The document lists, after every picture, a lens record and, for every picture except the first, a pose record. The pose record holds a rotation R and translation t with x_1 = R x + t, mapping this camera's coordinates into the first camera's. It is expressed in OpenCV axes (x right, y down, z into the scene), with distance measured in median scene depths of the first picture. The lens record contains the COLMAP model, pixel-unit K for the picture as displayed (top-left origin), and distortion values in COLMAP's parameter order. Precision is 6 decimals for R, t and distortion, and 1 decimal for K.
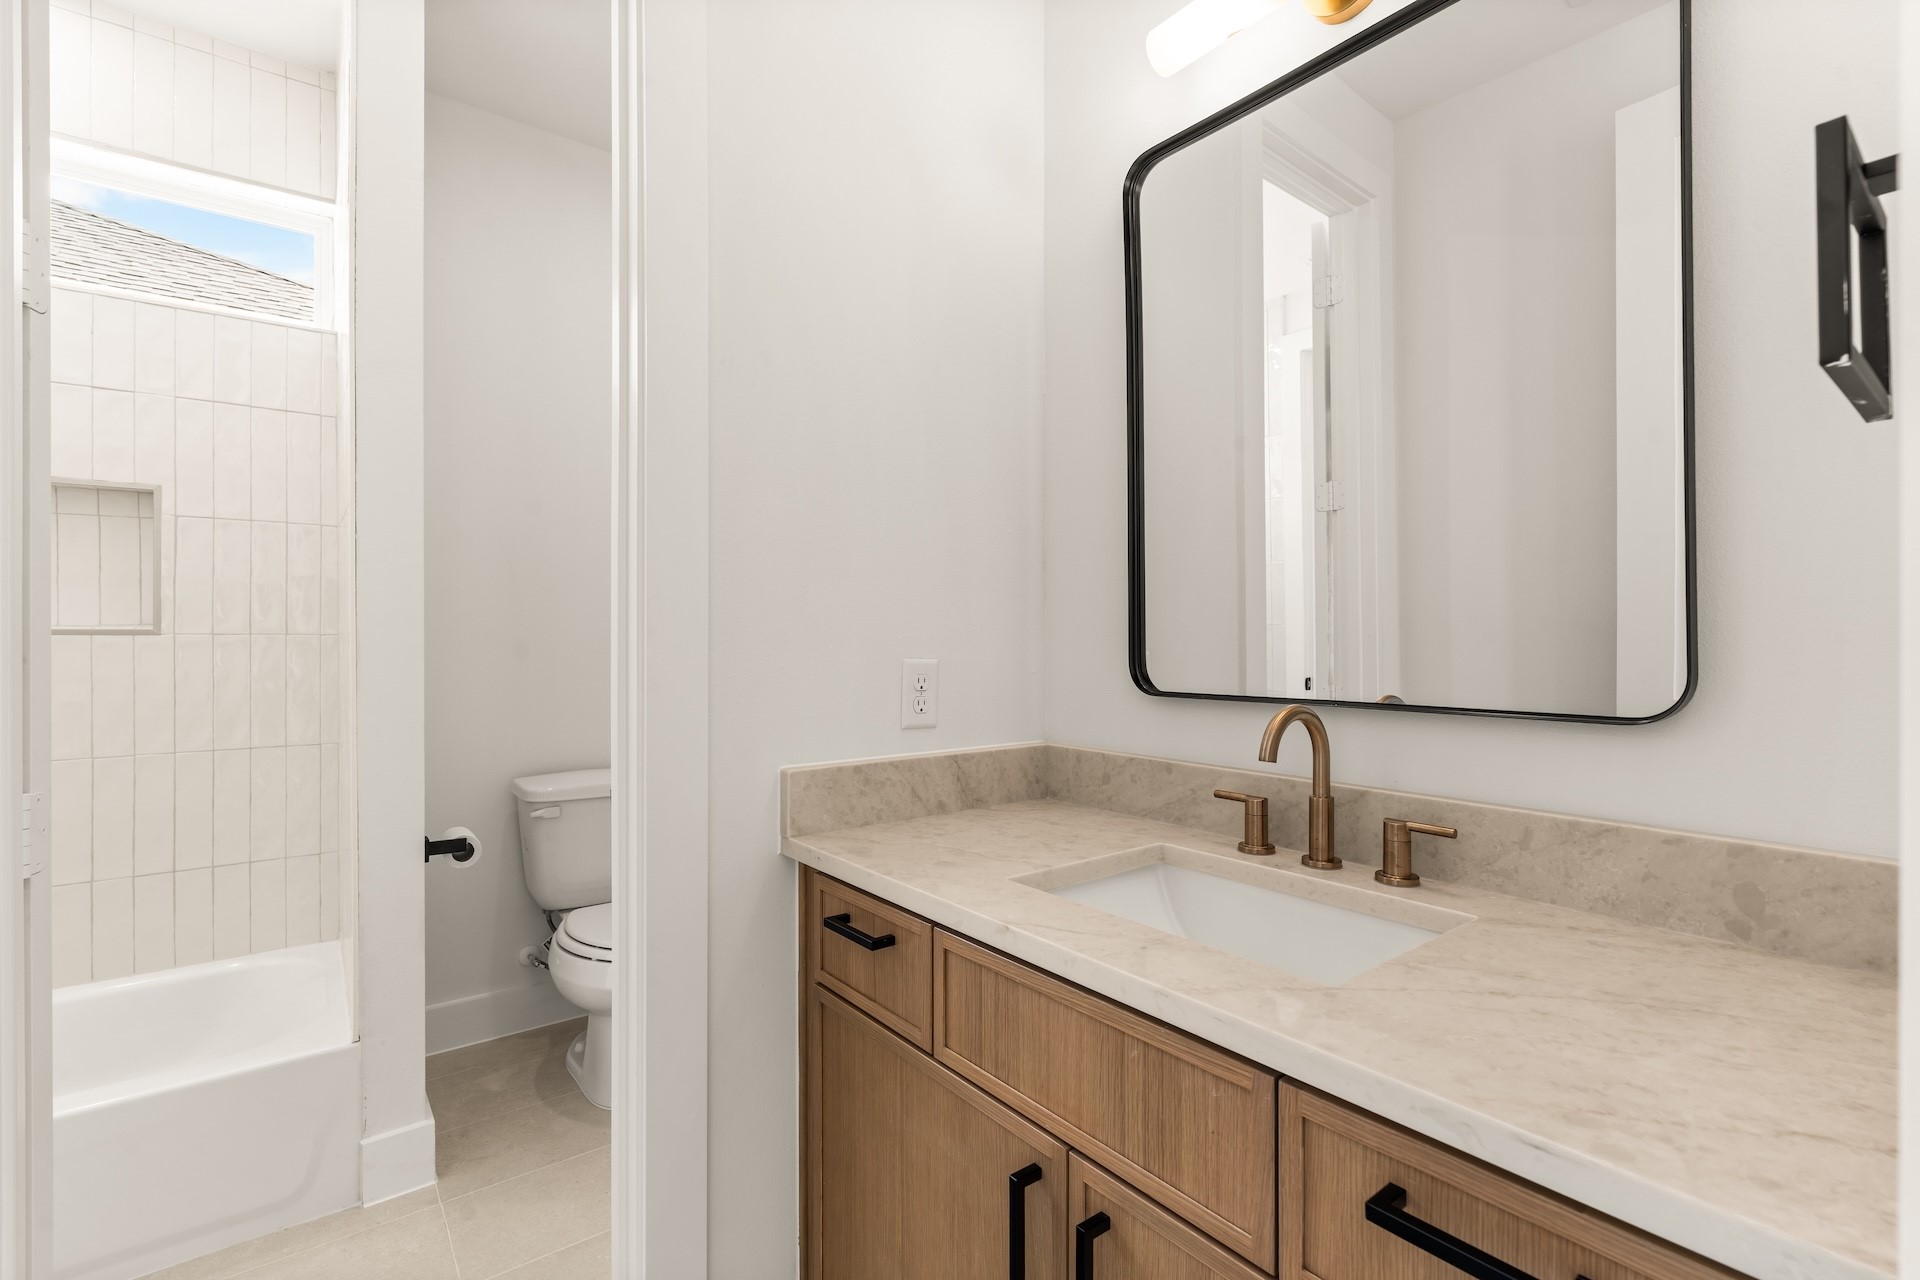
lens RADIAL K [[861.0, 0, 964.9], [0, 861.0, 641.4], [0, 0, 1]] dist [-0.007175, -0.000073]
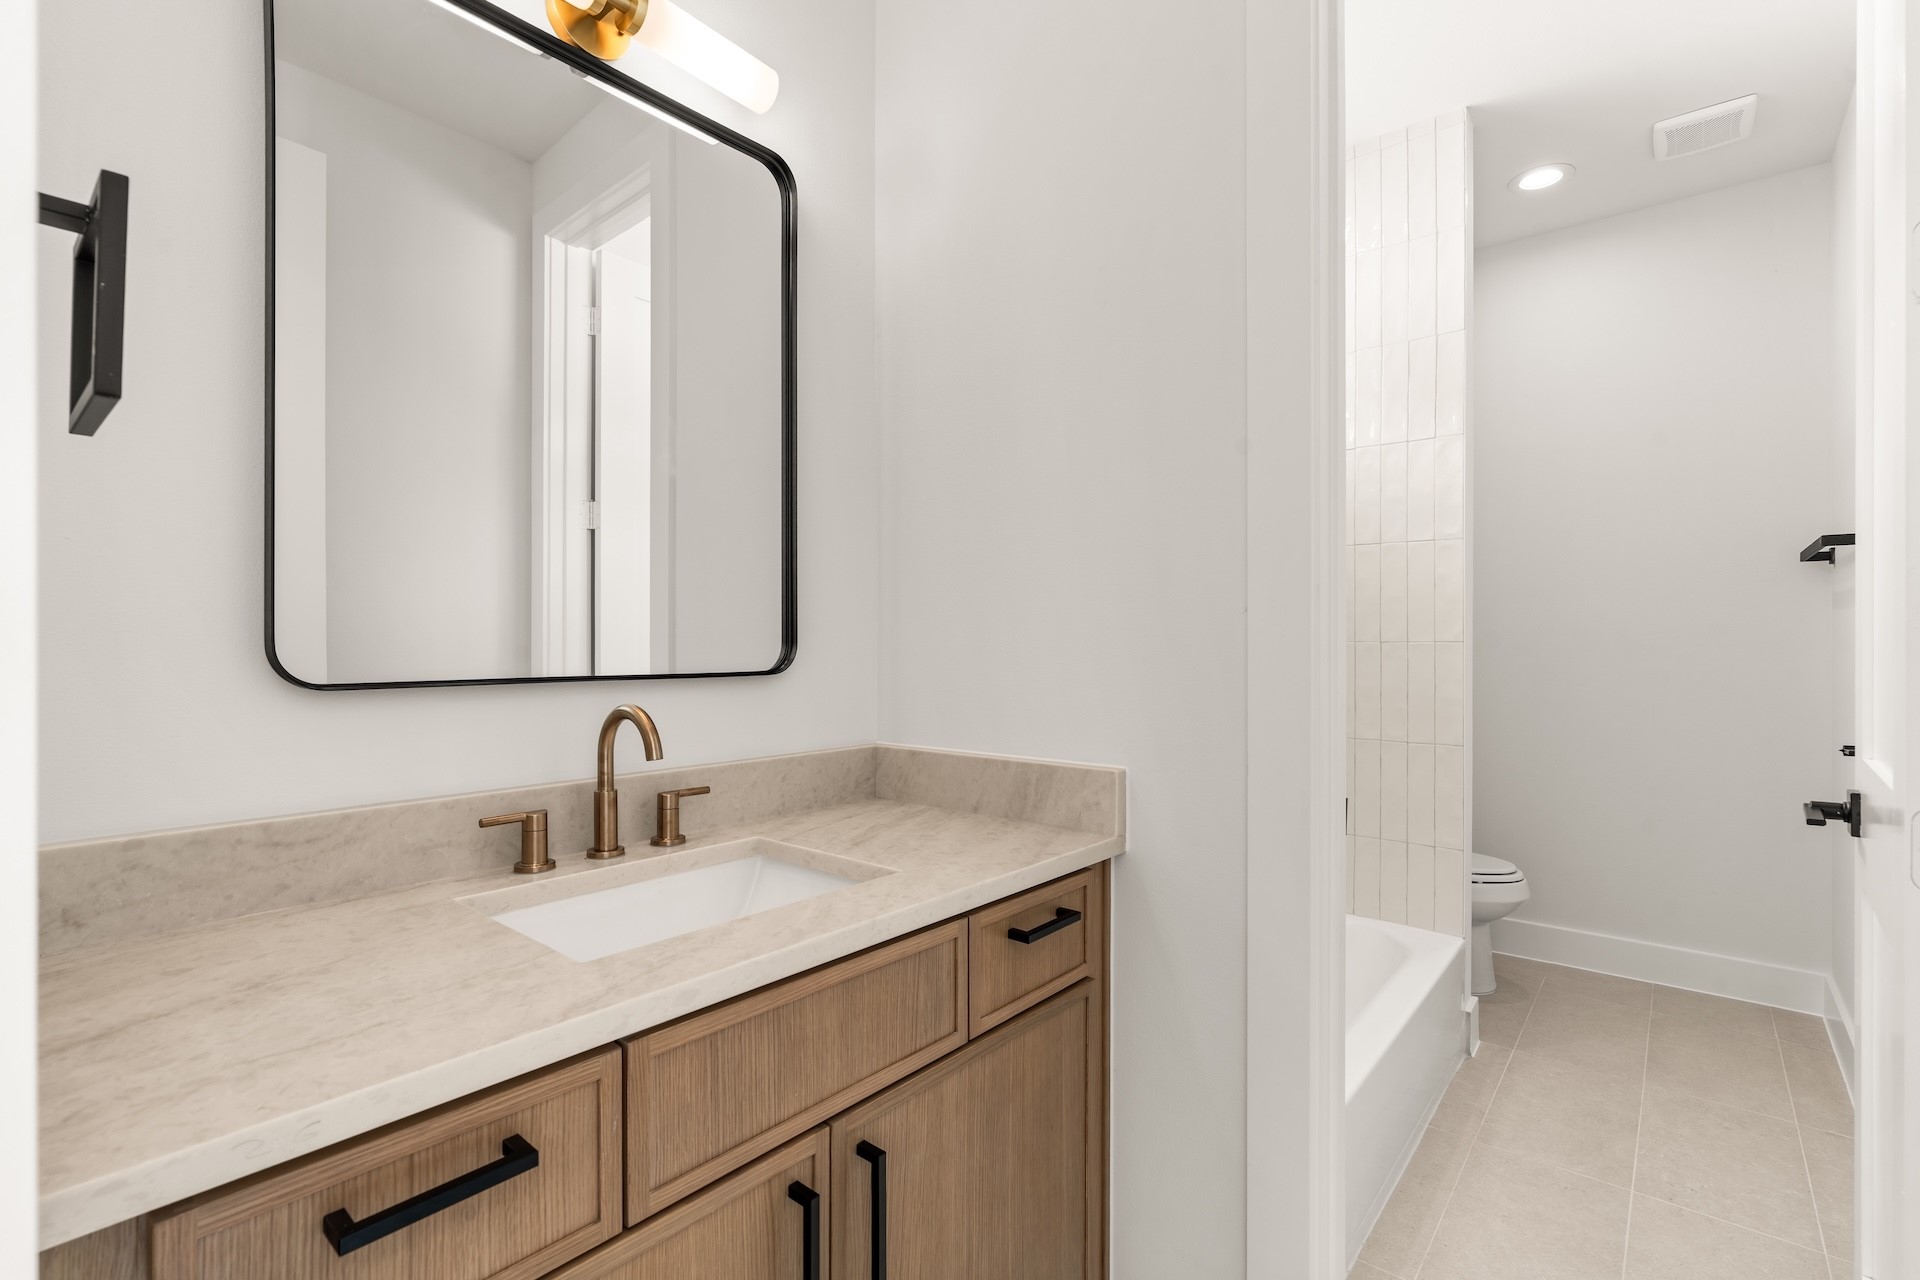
lens RADIAL K [[861.0, 0, 960.4], [0, 861.0, 637.3], [0, 0, 1]] dist [-0.007175, -0.000073]
pose [[-0.211230, 0.007610, 0.977407, -0.766871], [-0.005555, 0.999944, -0.008986, -0.011770], [-0.977421, -0.007328, -0.211176, 0.802238]]
